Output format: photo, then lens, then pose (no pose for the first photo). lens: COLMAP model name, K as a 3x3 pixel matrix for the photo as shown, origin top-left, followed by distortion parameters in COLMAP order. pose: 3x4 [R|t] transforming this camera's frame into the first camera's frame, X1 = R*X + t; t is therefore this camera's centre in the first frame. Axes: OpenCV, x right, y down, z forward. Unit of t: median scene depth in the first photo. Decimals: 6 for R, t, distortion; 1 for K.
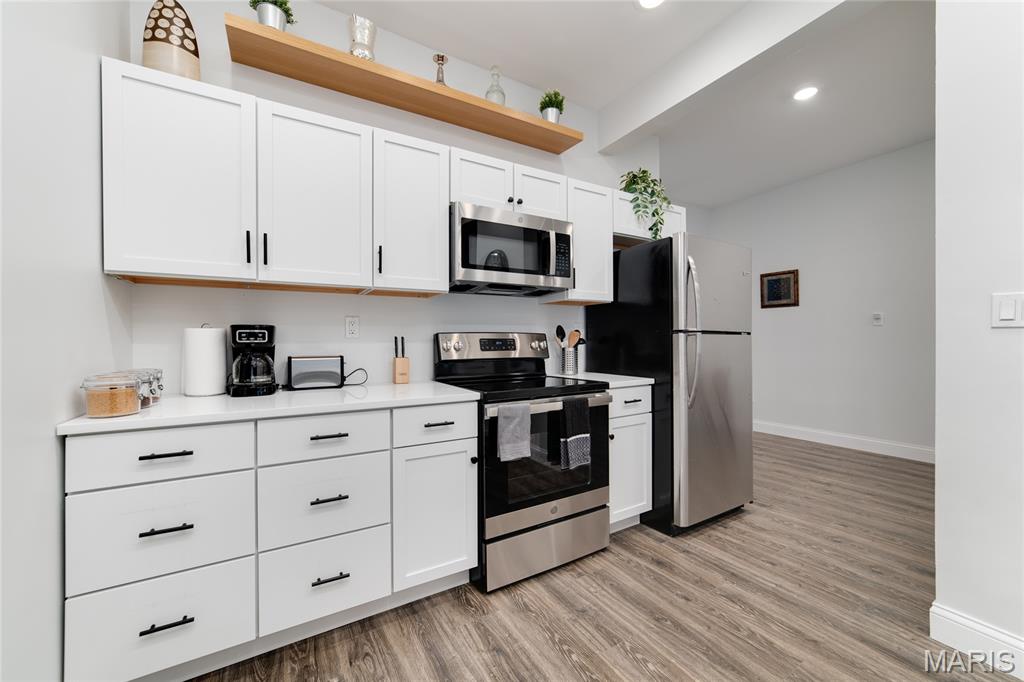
lens RADIAL K [[392.2, 0, 492.3], [0, 392.2, 341.6], [0, 0, 1]] dist [-0.015030, 0.004624]
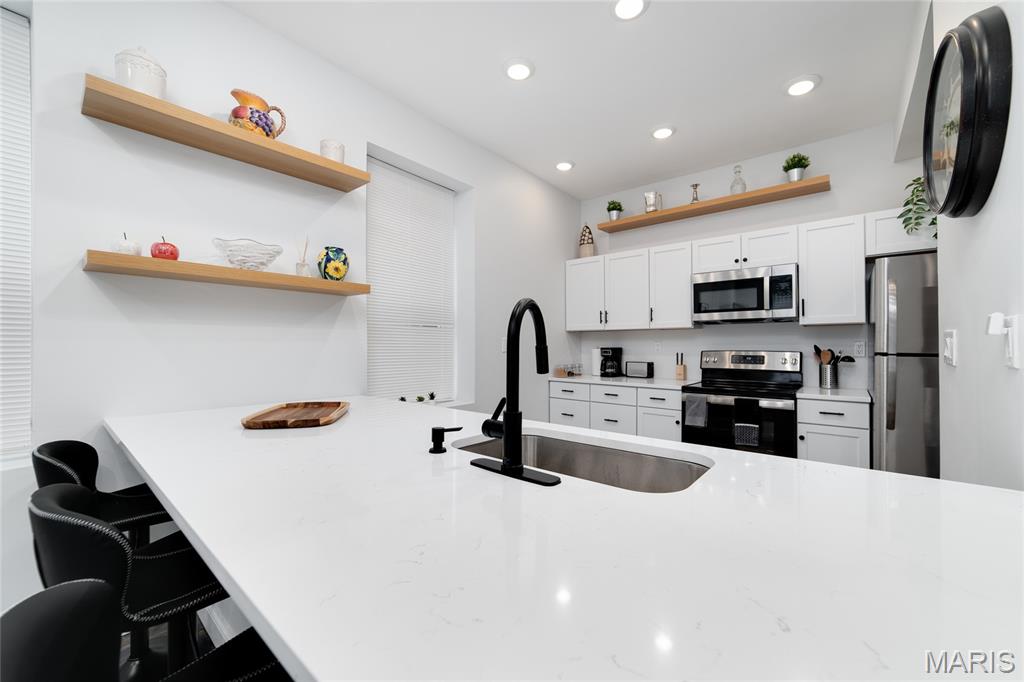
lens RADIAL K [[398.2, 0, 534.2], [0, 398.2, 343.8], [0, 0, 1]] dist [0.000101, 0.000080]
pose [[0.371722, 0.000901, -0.928344, 1.181186], [-0.003073, 0.999995, -0.000260, -0.051343], [0.928339, 0.002949, 0.371723, -0.261077]]
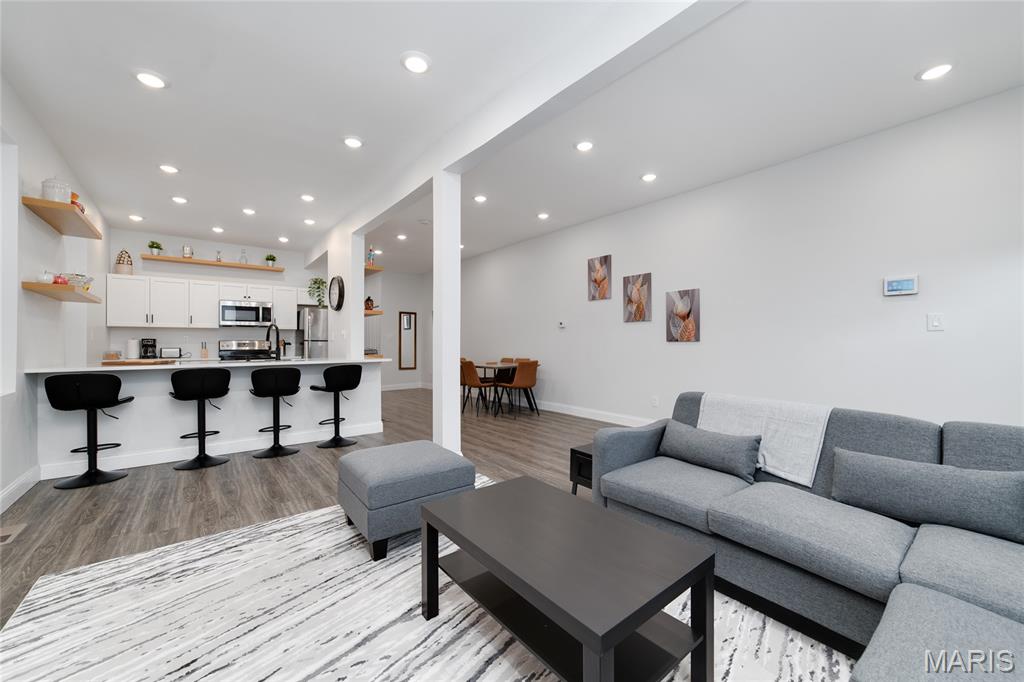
lens RADIAL K [[406.0, 0, 514.8], [0, 406.0, 337.9], [0, 0, 1]] dist [-0.009520, 0.000217]
pose [[0.988036, 0.004980, 0.154143, 1.690918], [-0.003059, 0.999915, -0.012699, -0.011776], [-0.154193, 0.012076, 0.987967, -2.505534]]
